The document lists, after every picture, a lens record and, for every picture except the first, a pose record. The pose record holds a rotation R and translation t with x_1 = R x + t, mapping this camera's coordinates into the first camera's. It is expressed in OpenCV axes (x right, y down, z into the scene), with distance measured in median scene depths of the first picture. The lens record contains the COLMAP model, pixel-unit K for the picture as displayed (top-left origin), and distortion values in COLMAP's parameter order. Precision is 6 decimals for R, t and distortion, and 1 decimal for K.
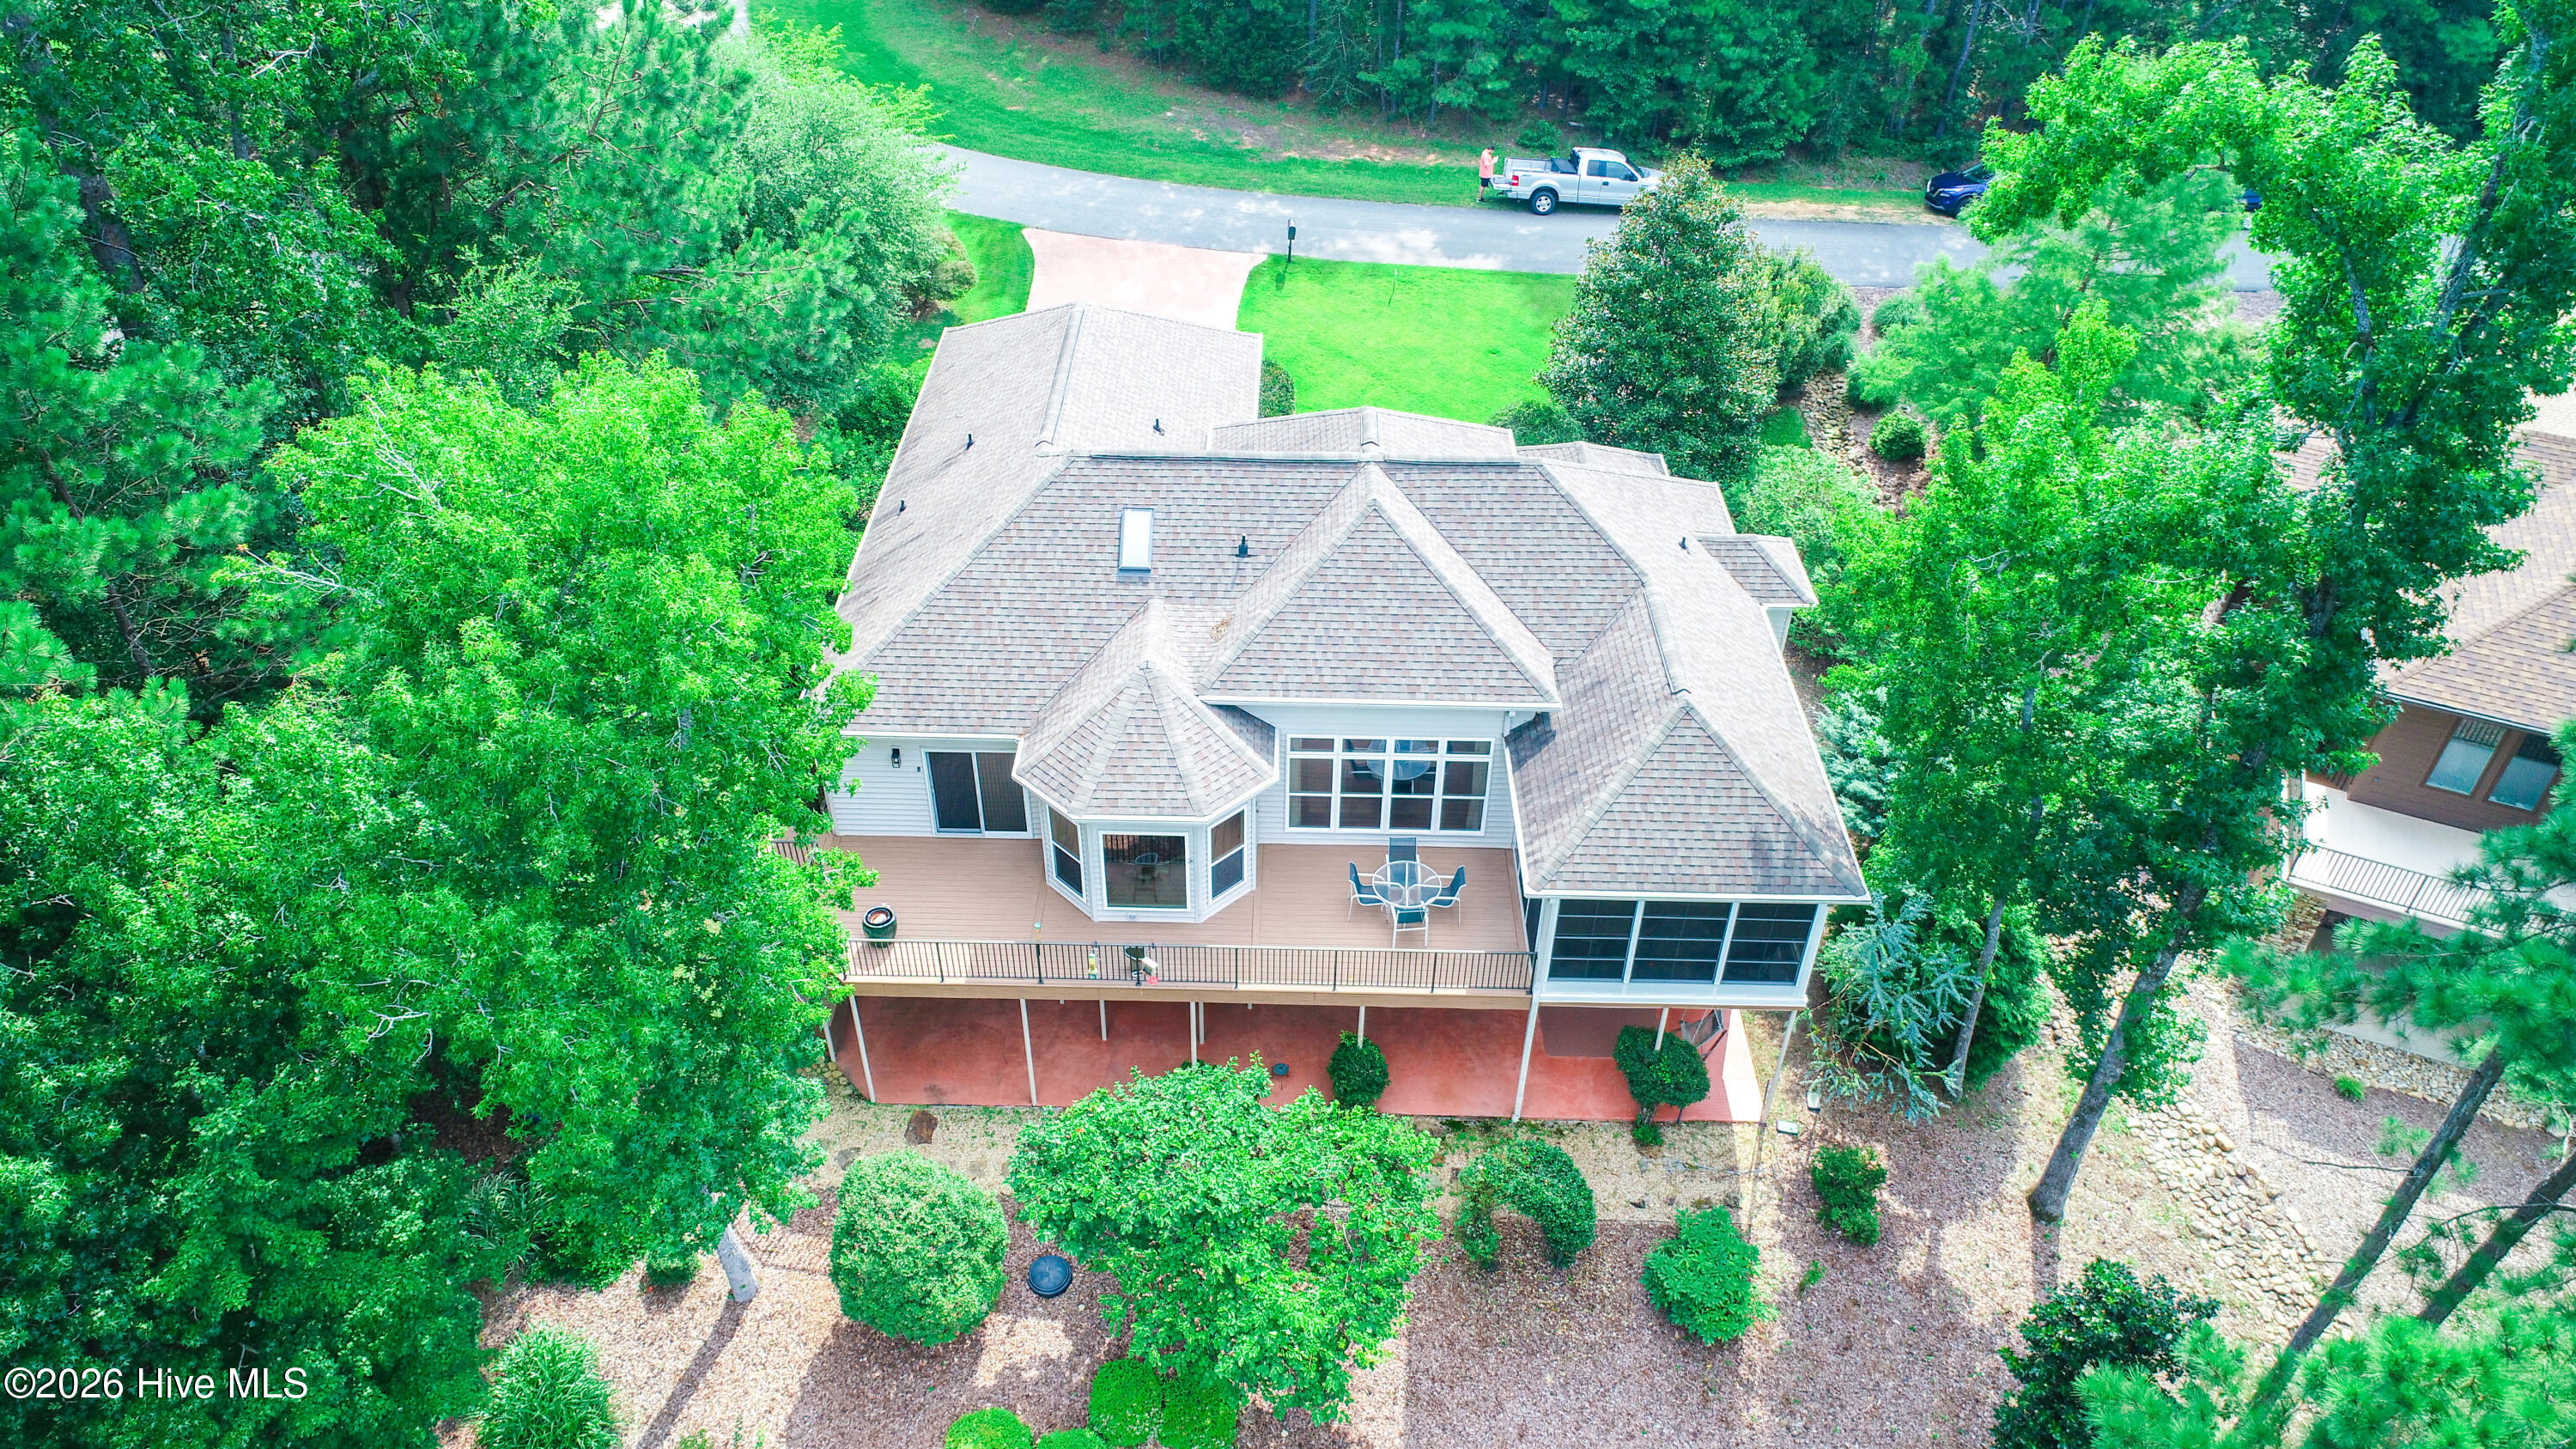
lens RADIAL K [[1712.7, 0, 1288.0], [0, 1712.7, 724.5], [0, 0, 1]] dist [-0.000991, -0.003233]
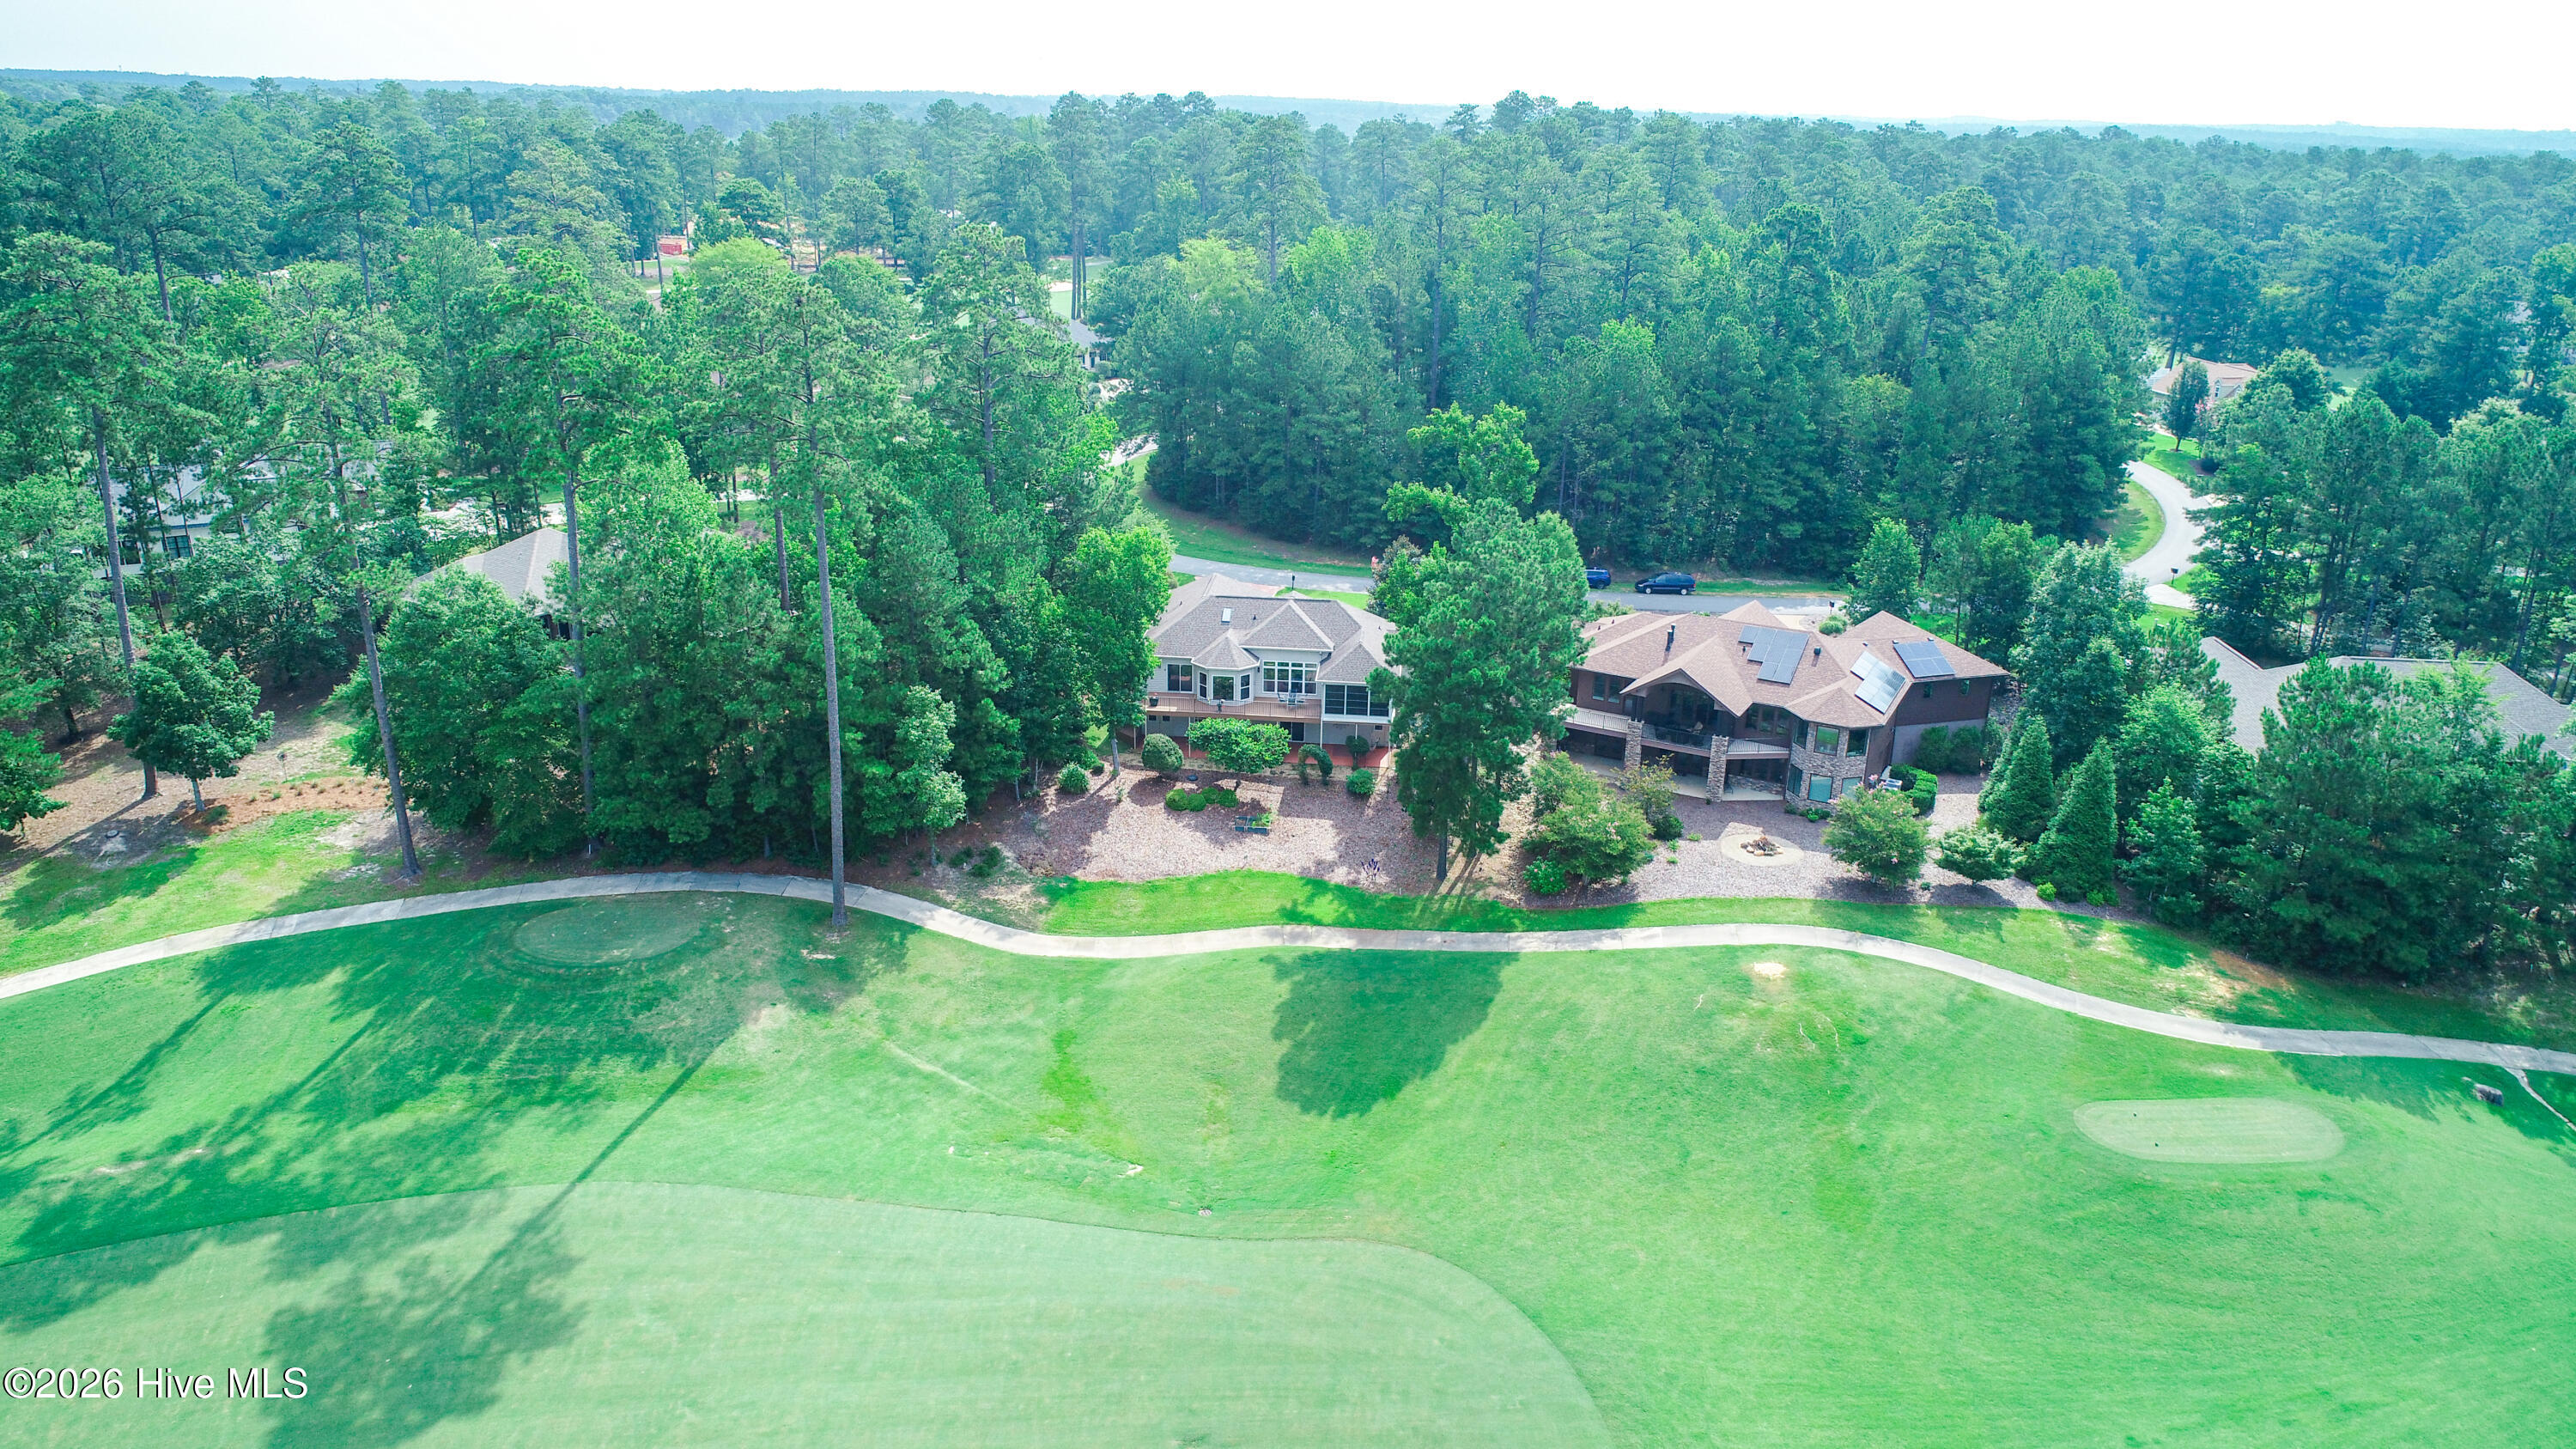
lens RADIAL K [[1735.3, 0, 1297.0], [0, 1735.3, 714.1], [0, 0, 1]] dist [0.004089, 0.003736]
pose [[0.997356, 0.026539, -0.067655, 0.346358], [-0.046555, 0.948157, -0.314374, 1.355794], [0.055804, 0.316692, 0.946885, -2.659147]]
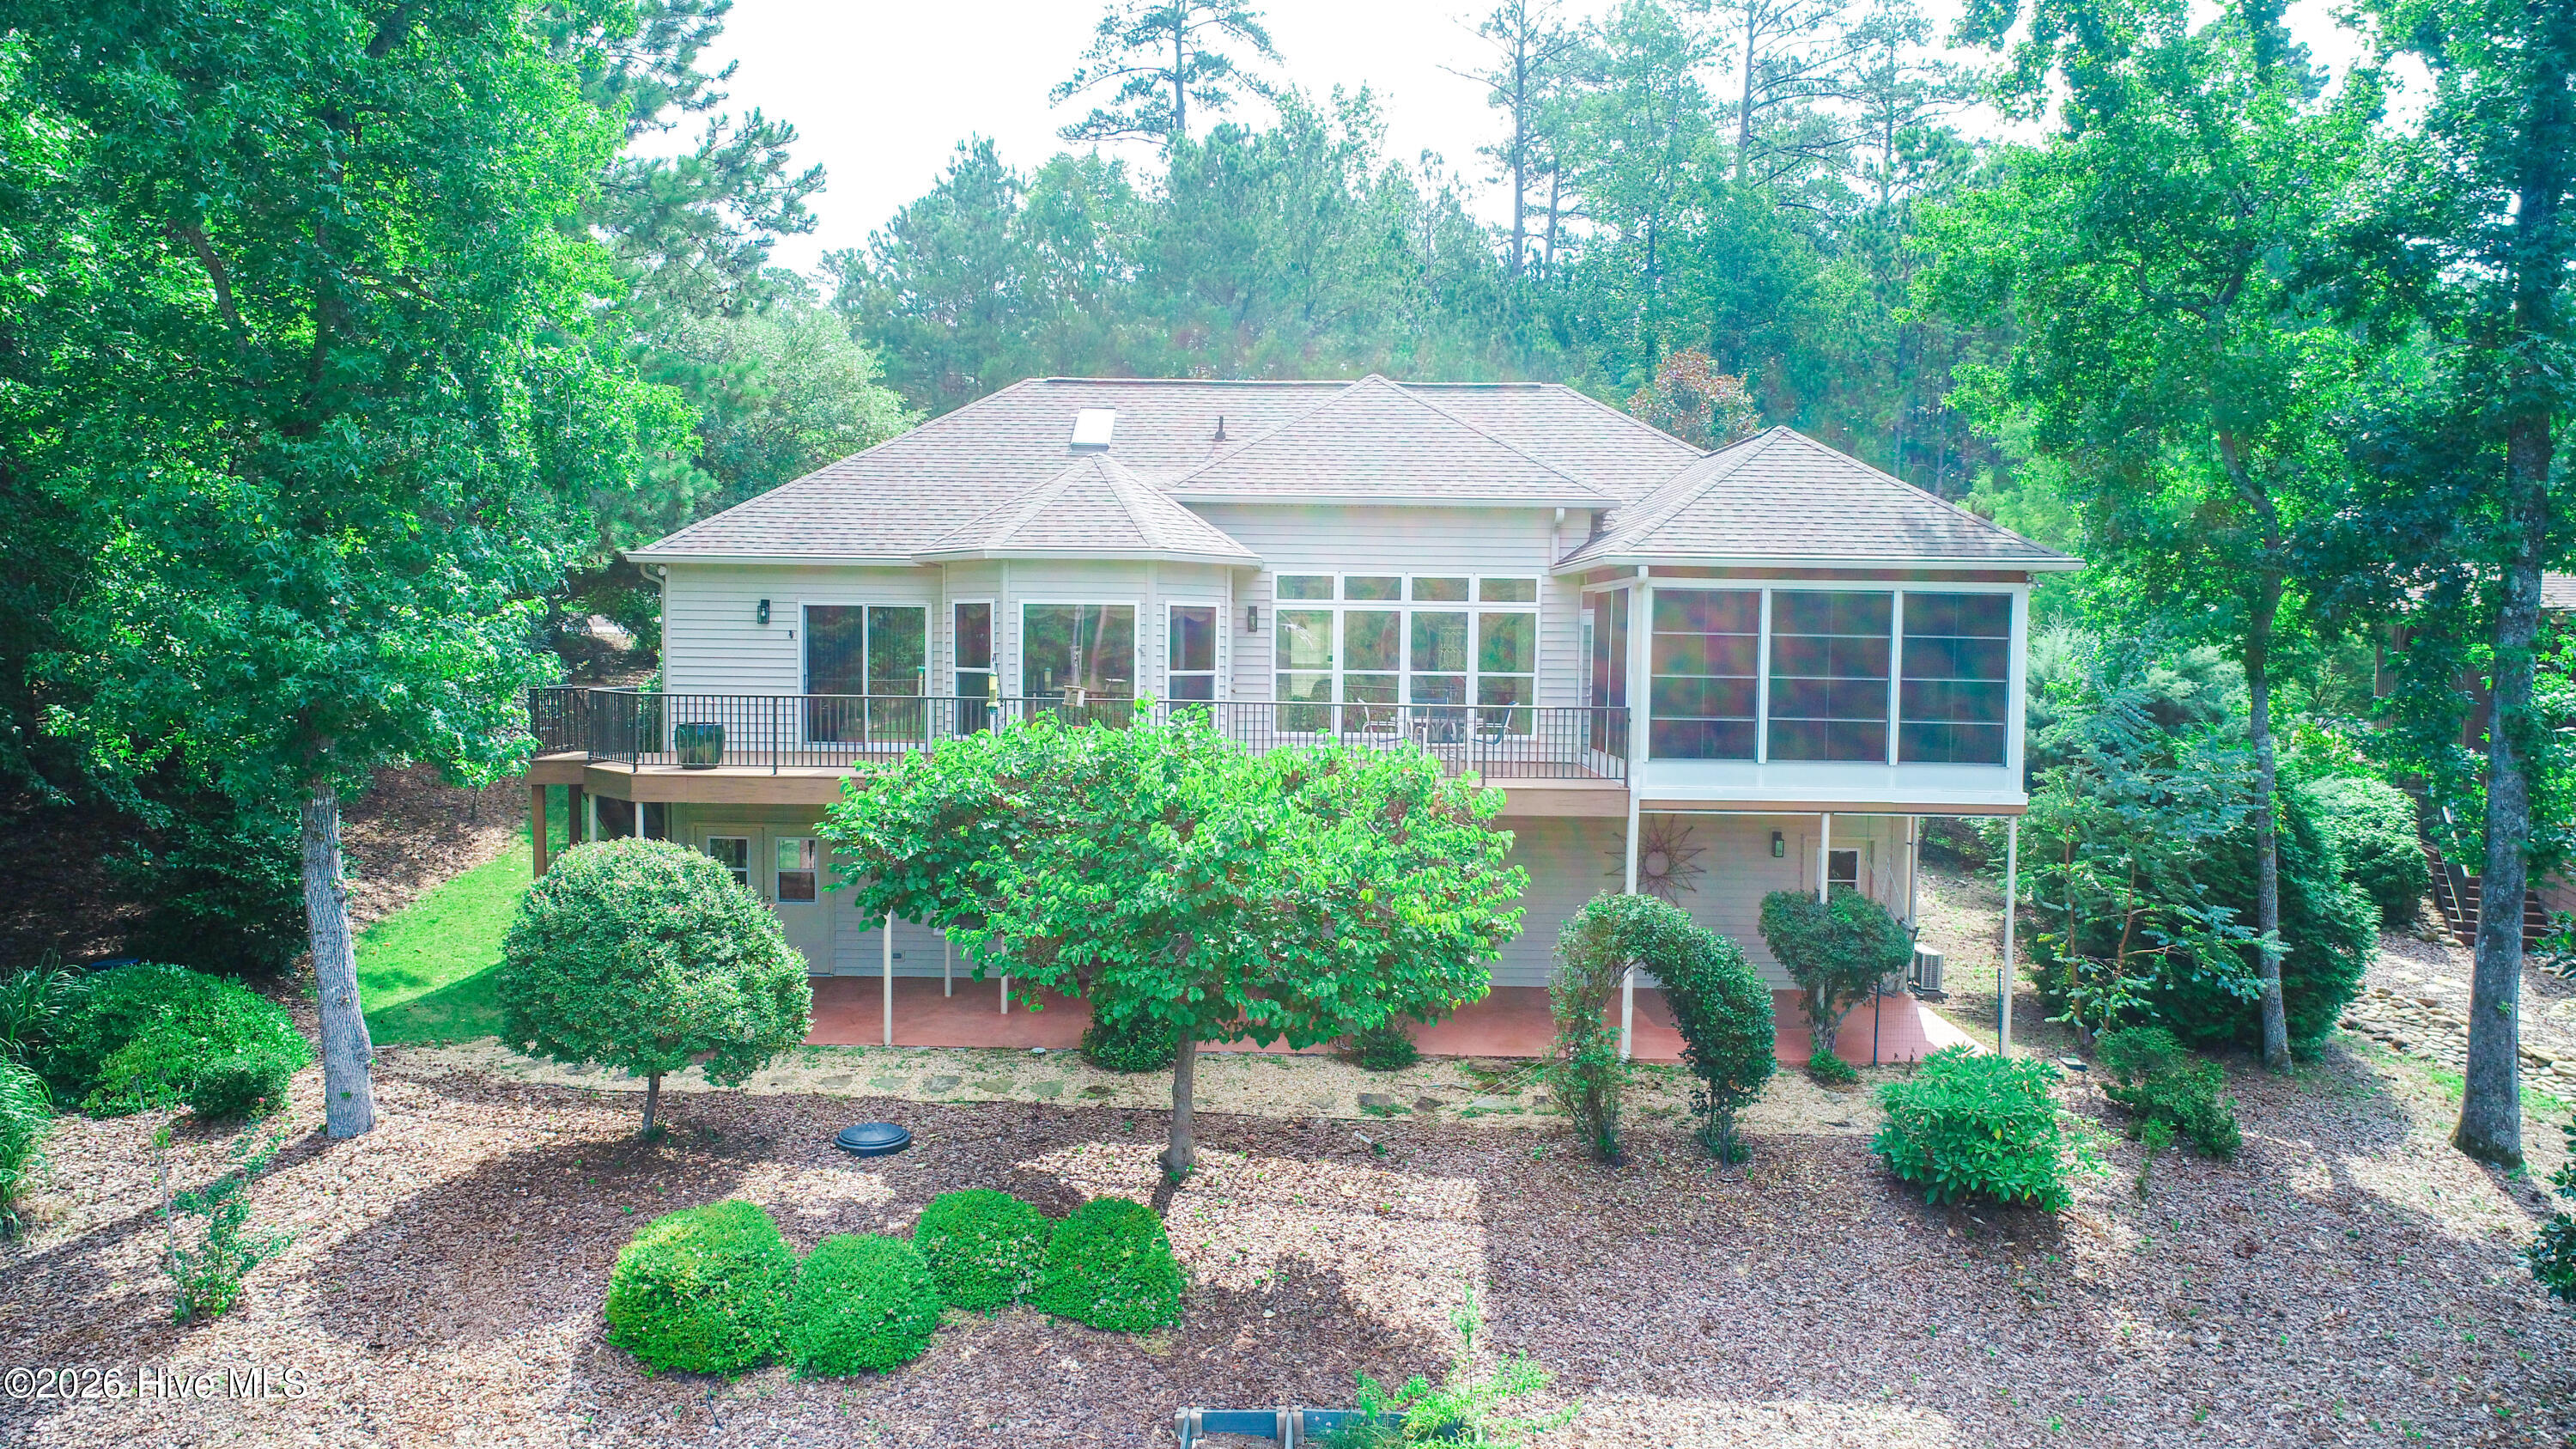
lens RADIAL K [[1712.7, 0, 1288.0], [0, 1712.7, 724.5], [0, 0, 1]] dist [-0.000991, -0.003233]
pose [[0.999968, -0.002732, 0.007465, 0.000383], [0.006512, 0.820064, -0.572235, 0.521272], [-0.004558, 0.572266, 0.820055, 0.412651]]
